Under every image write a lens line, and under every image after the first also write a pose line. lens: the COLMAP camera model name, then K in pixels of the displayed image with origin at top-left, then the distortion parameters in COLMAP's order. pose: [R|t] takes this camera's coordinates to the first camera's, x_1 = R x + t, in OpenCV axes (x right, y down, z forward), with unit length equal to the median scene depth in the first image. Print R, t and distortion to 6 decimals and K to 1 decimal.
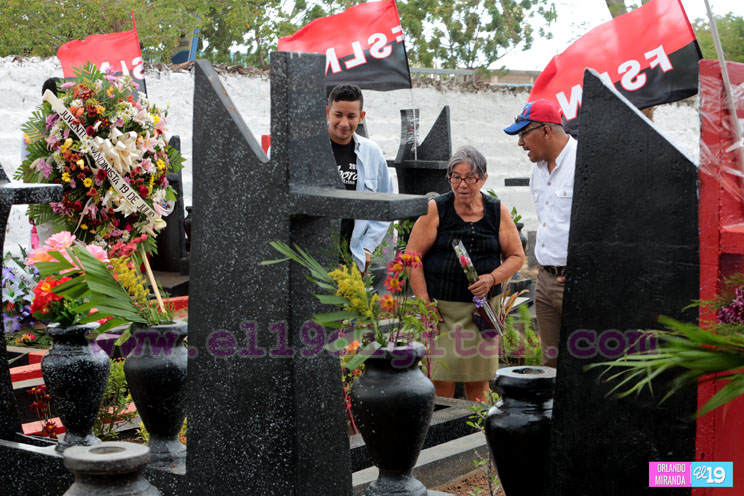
lens RADIAL K [[1558.0, 0, 374.6], [0, 1558.0, 244.0], [0, 0, 1]] dist [-0.322120, 0.000000]
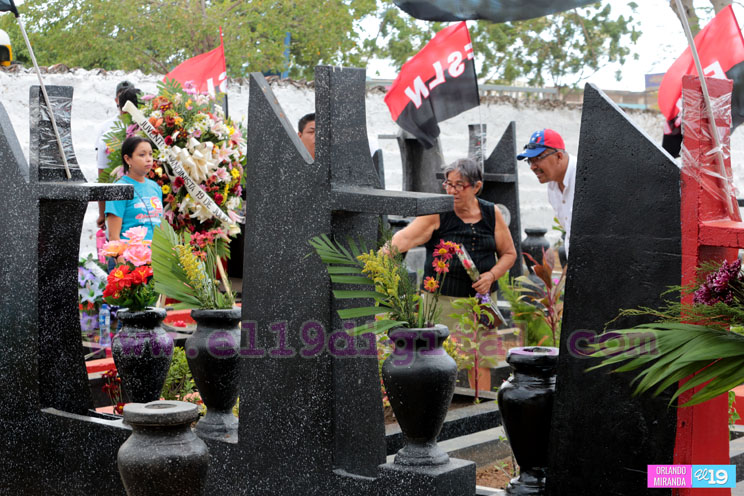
lens RADIAL K [[1558.0, 0, 370.4], [0, 1558.0, 249.7], [0, 0, 1]] dist [-0.322120, 0.000000]
pose [[0.998216, 0.013040, -0.058269, 0.038772], [-0.013479, 0.999884, -0.007150, 0.016881], [0.058169, 0.007922, 0.998275, -0.121566]]
